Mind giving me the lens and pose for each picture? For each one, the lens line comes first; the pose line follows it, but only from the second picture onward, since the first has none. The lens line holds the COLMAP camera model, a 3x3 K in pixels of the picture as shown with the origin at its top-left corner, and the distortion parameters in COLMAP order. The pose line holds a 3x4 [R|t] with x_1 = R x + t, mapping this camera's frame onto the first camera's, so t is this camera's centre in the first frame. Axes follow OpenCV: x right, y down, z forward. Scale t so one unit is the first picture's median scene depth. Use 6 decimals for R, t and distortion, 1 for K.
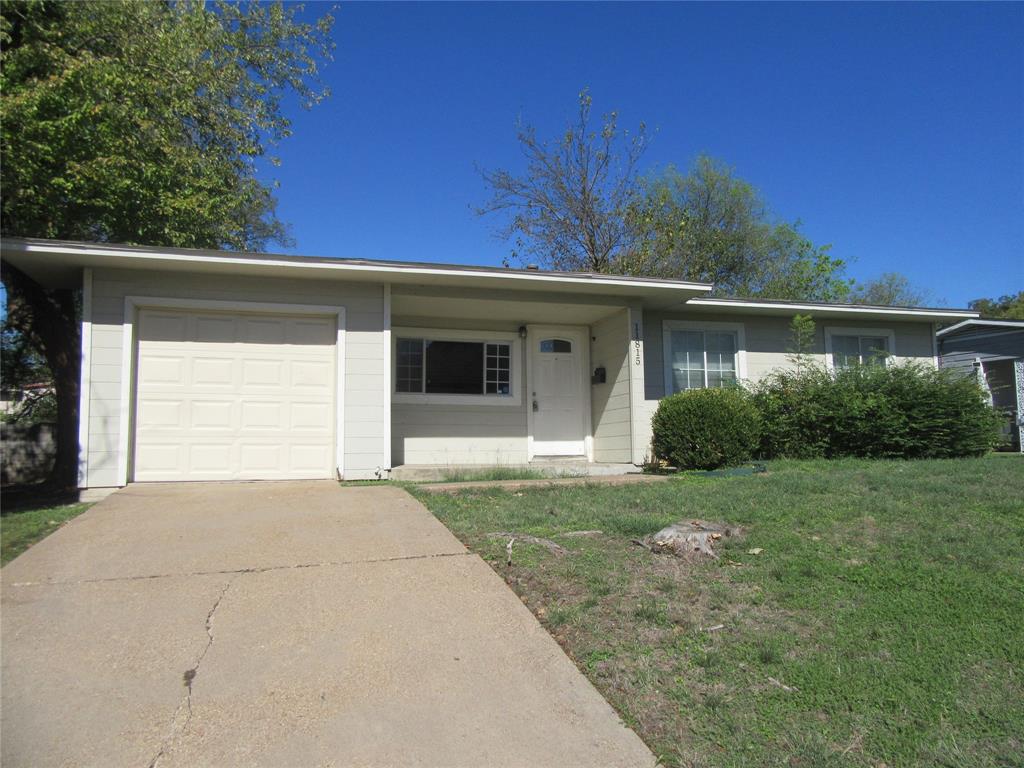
lens RADIAL K [[749.5, 0, 533.9], [0, 749.5, 386.3], [0, 0, 1]] dist [0.002977, 0.002619]
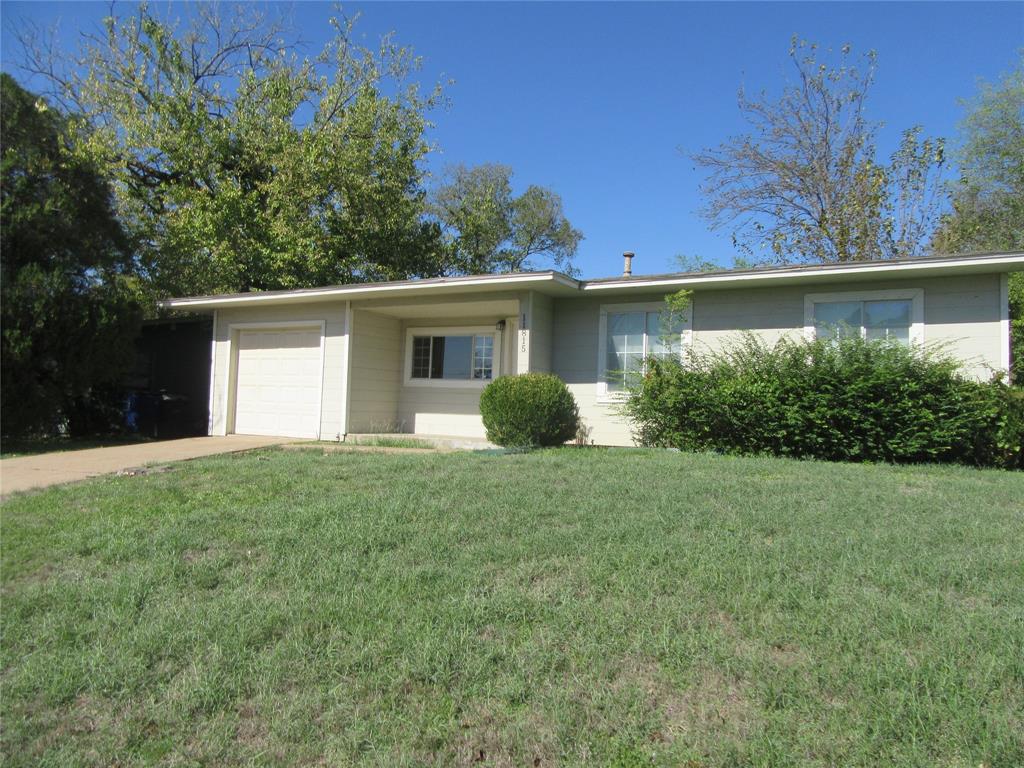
lens RADIAL K [[749.5, 0, 533.9], [0, 749.5, 386.3], [0, 0, 1]] dist [0.002977, 0.002619]
pose [[0.698780, 0.001249, -0.715335, 1.041761], [0.020812, 0.999540, 0.022075, -0.002628], [0.715034, -0.030313, 0.698433, 0.277859]]
